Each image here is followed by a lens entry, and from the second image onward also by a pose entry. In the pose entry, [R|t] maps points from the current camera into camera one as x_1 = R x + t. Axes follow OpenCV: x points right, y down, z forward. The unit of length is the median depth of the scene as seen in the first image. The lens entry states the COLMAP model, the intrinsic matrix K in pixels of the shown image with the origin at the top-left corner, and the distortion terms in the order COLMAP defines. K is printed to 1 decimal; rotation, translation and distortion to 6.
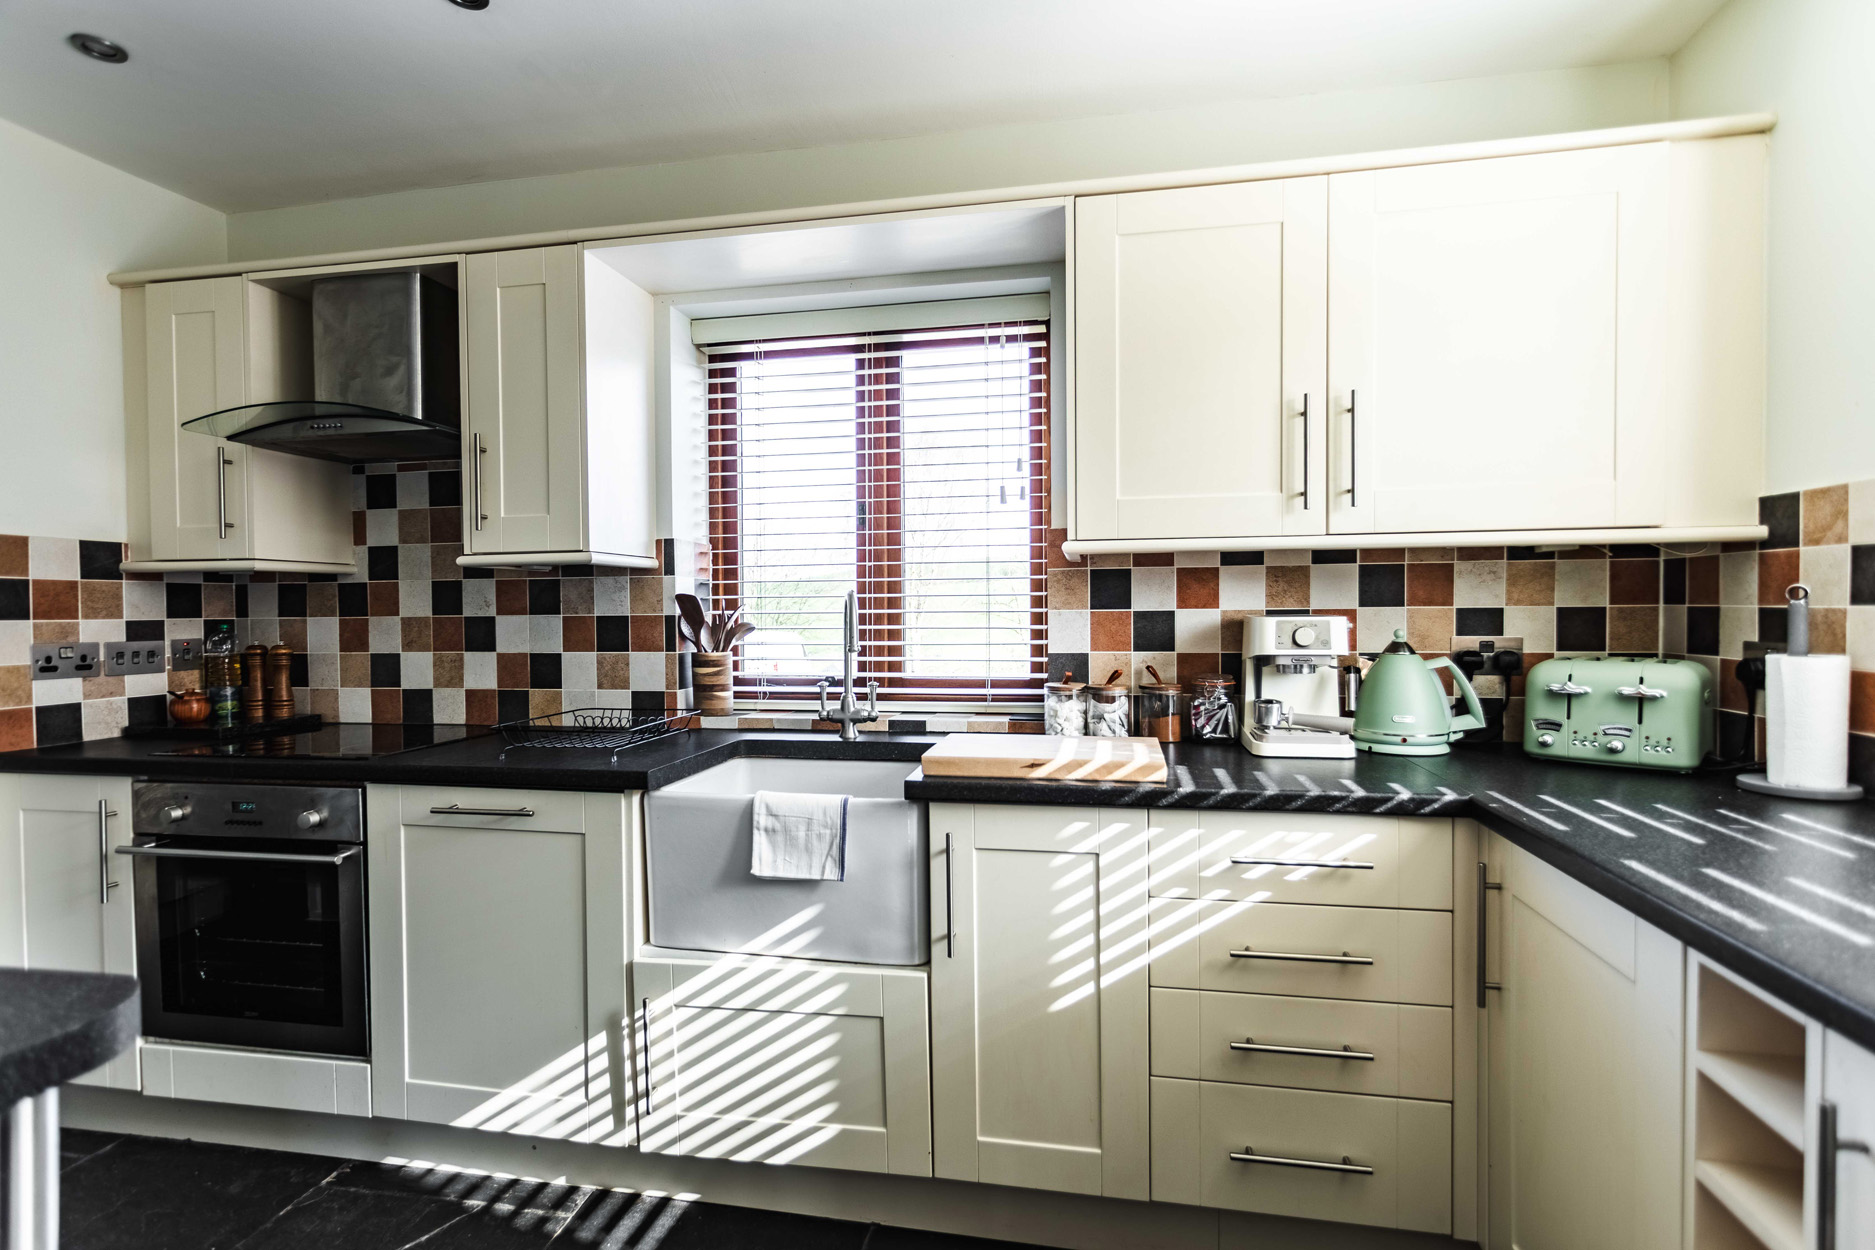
lens RADIAL K [[885.0, 0, 937.5], [0, 885.0, 625.0], [0, 0, 1]] dist [0.001726, 0.000221]
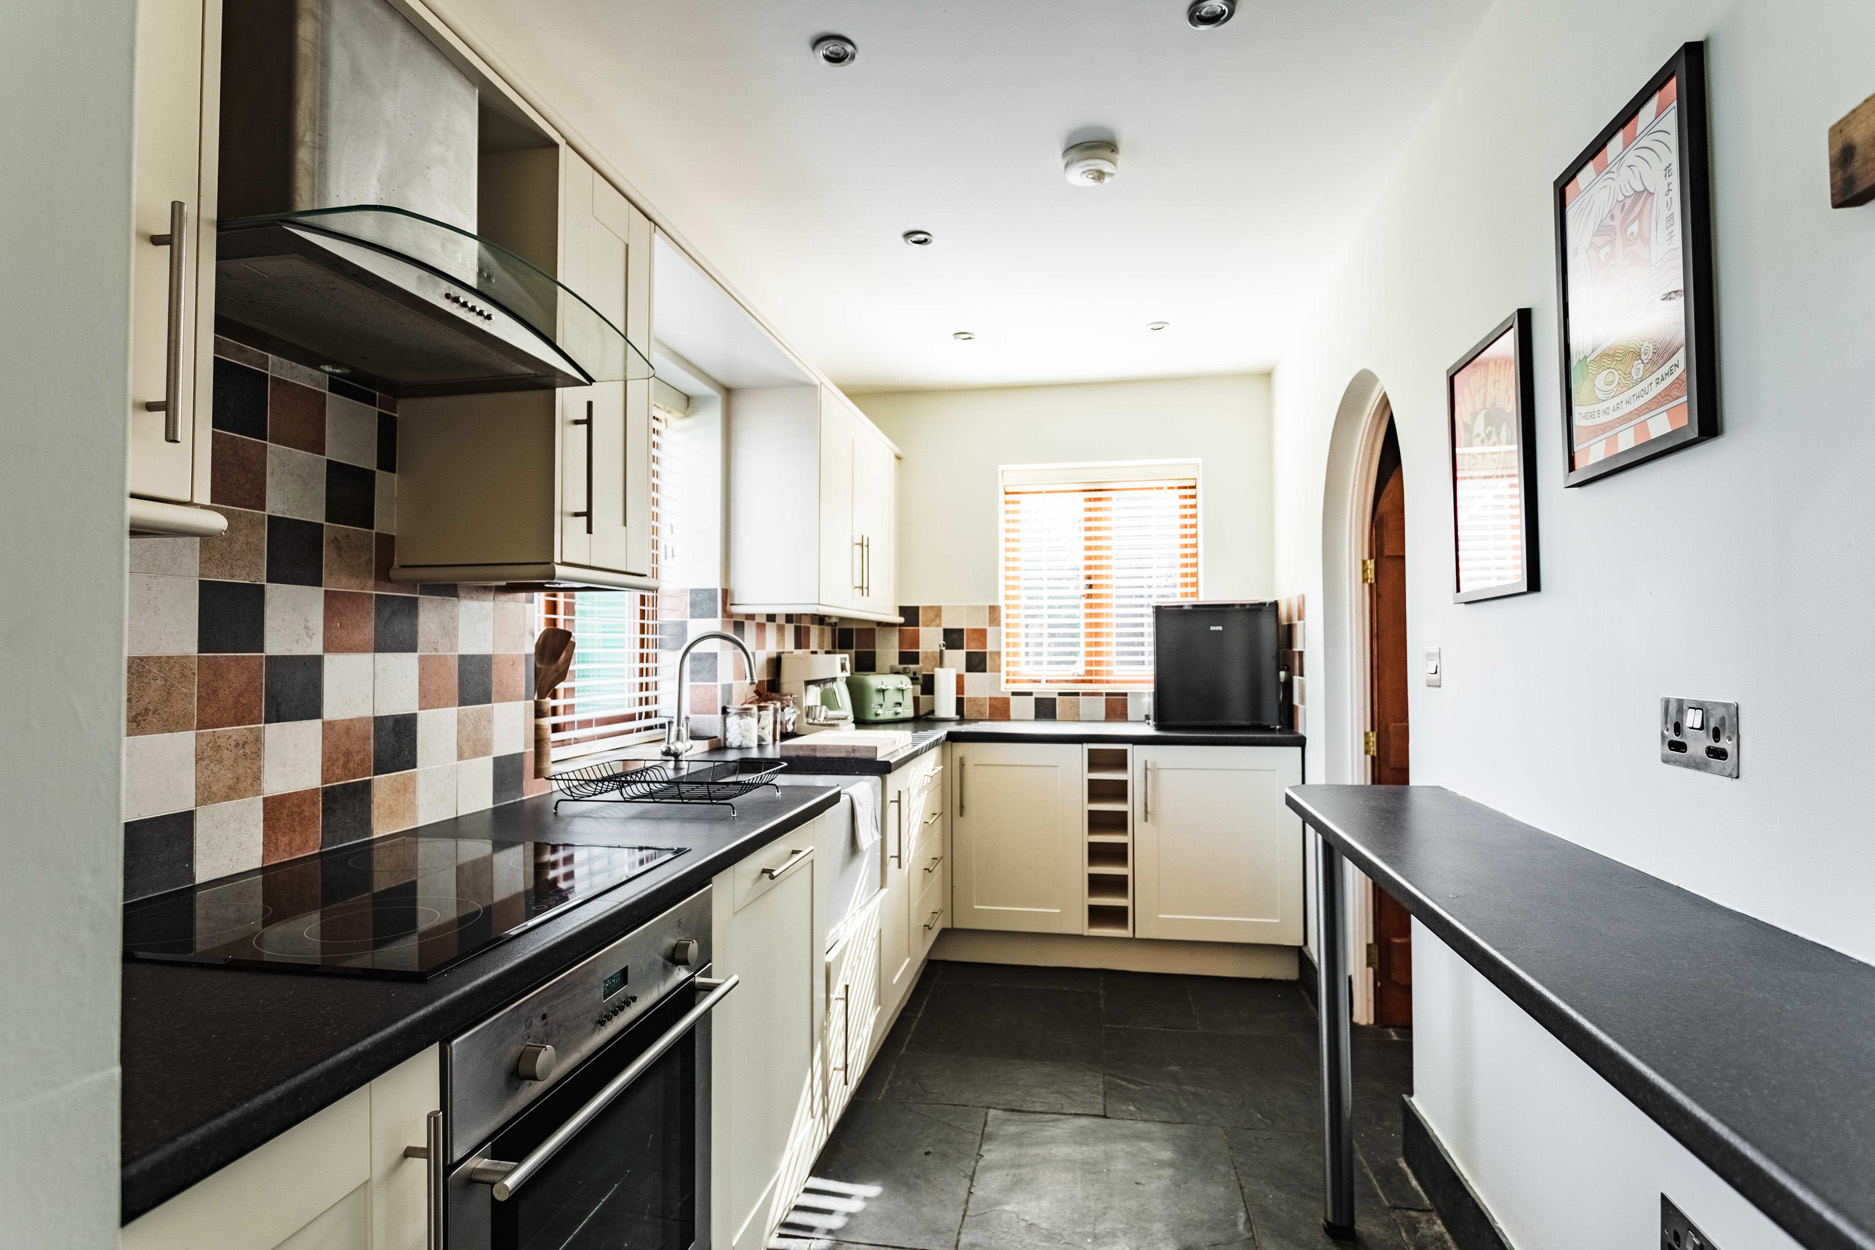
lens RADIAL K [[926.5, 0, 937.5], [0, 926.5, 625.0], [0, 0, 1]] dist [0.023318, 0.000037]
pose [[-0.011844, 0.035080, 0.999314, -1.398353], [0.020872, 0.999175, -0.034827, 0.000091], [-0.999712, 0.020445, -0.012566, 0.798949]]
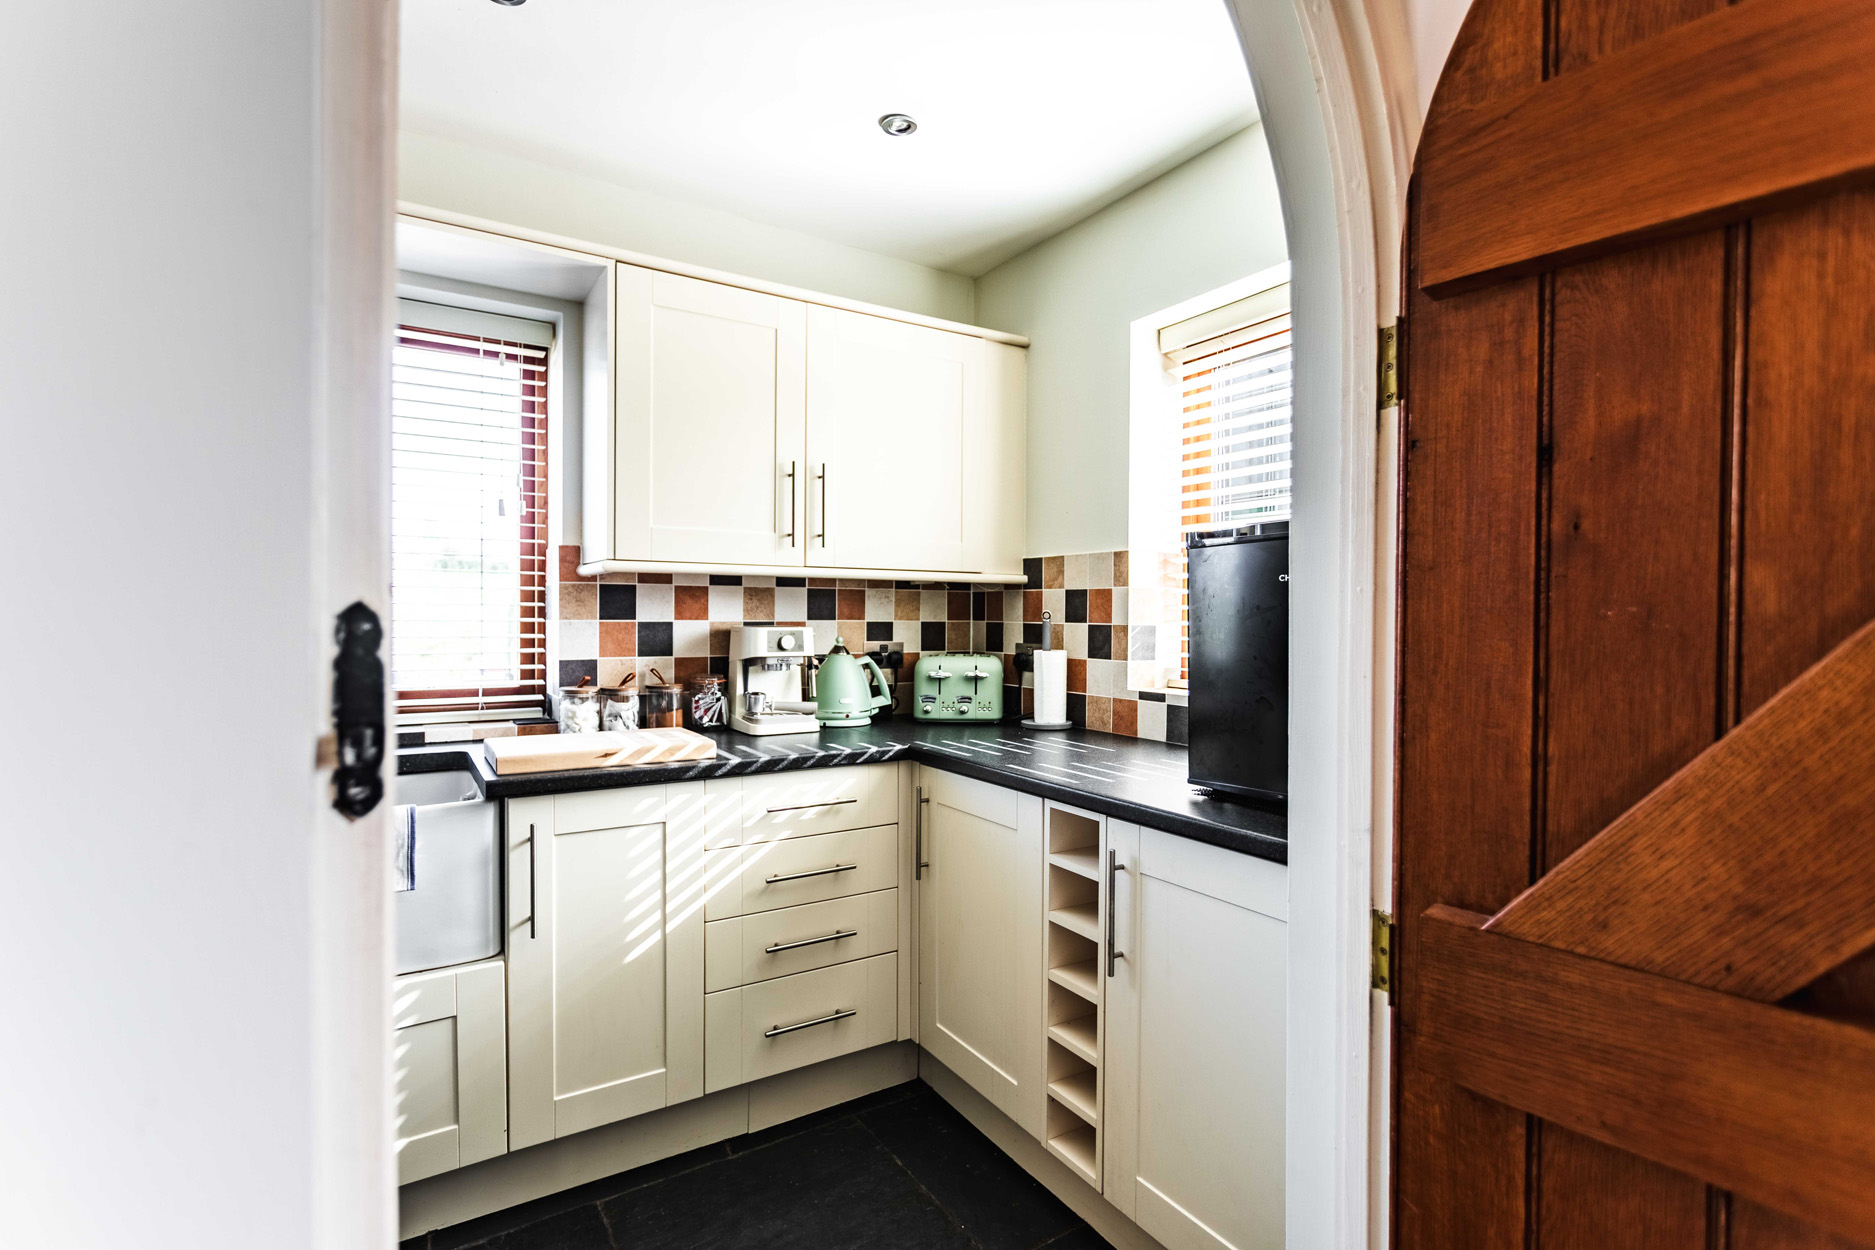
lens RADIAL K [[885.0, 0, 937.5], [0, 885.0, 625.0], [0, 0, 1]] dist [0.001726, 0.000221]
pose [[0.732366, 0.006463, 0.680881, -0.306689], [0.001278, 0.999940, -0.010866, 0.001745], [-0.680910, 0.008828, 0.732314, -0.117751]]
